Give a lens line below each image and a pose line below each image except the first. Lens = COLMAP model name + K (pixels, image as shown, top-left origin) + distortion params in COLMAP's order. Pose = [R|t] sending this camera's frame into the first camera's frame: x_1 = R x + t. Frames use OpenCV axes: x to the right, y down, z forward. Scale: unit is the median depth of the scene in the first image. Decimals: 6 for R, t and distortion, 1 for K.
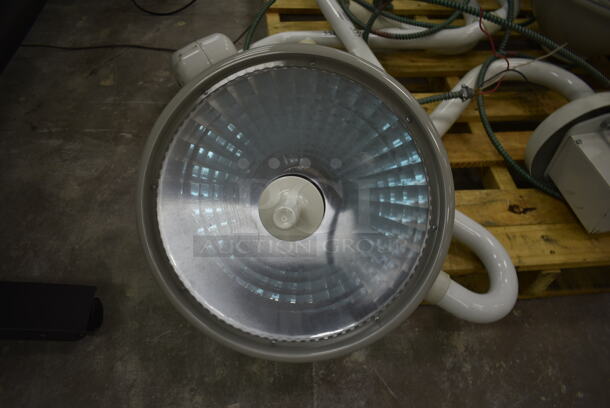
lens RADIAL K [[464.9, 0, 306.2], [0, 464.9, 201.3], [0, 0, 1]] dist [-0.014672, 0.000492]
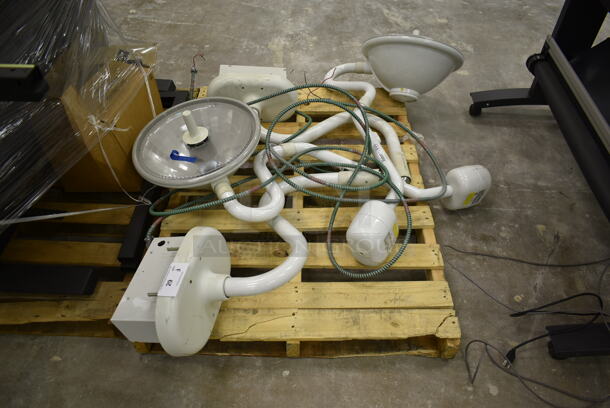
lens RADIAL K [[464.9, 0, 307.8], [0, 464.9, 206.0], [0, 0, 1]] dist [-0.014672, 0.000492]
pose [[-0.990553, -0.134844, 0.024923, 0.320900], [0.041607, -0.122362, 0.991613, -2.304069], [-0.130664, 0.983283, 0.126817, 1.201391]]
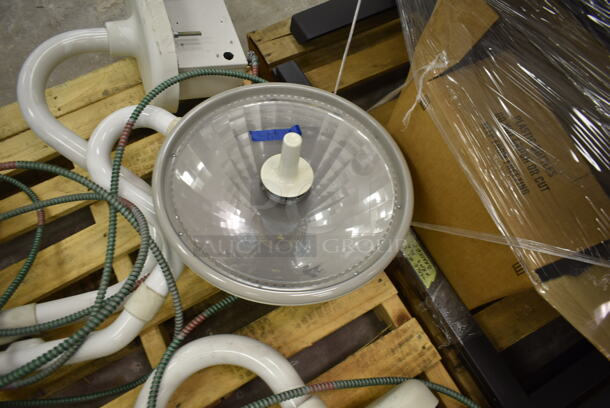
lens RADIAL K [[464.9, 0, 307.0], [0, 464.9, 210.1], [0, 0, 1]] dist [-0.014672, 0.000492]
pose [[0.921328, -0.371686, 0.114038, 0.719337], [0.326055, 0.898446, 0.294081, -0.776758], [-0.211763, -0.233762, 0.948953, 0.381580]]
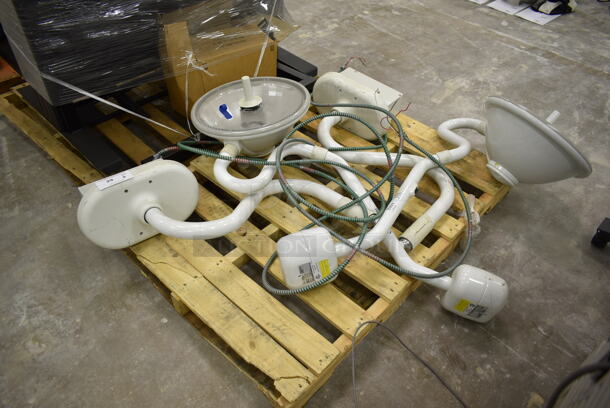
lens RADIAL K [[464.9, 0, 308.3], [0, 464.9, 205.3], [0, 0, 1]] dist [-0.014672, 0.000492]
pose [[-0.642322, -0.588572, 0.490923, -0.501375], [0.541166, 0.105295, 0.834298, -1.979169], [-0.542736, 0.801559, 0.250882, 0.957118]]
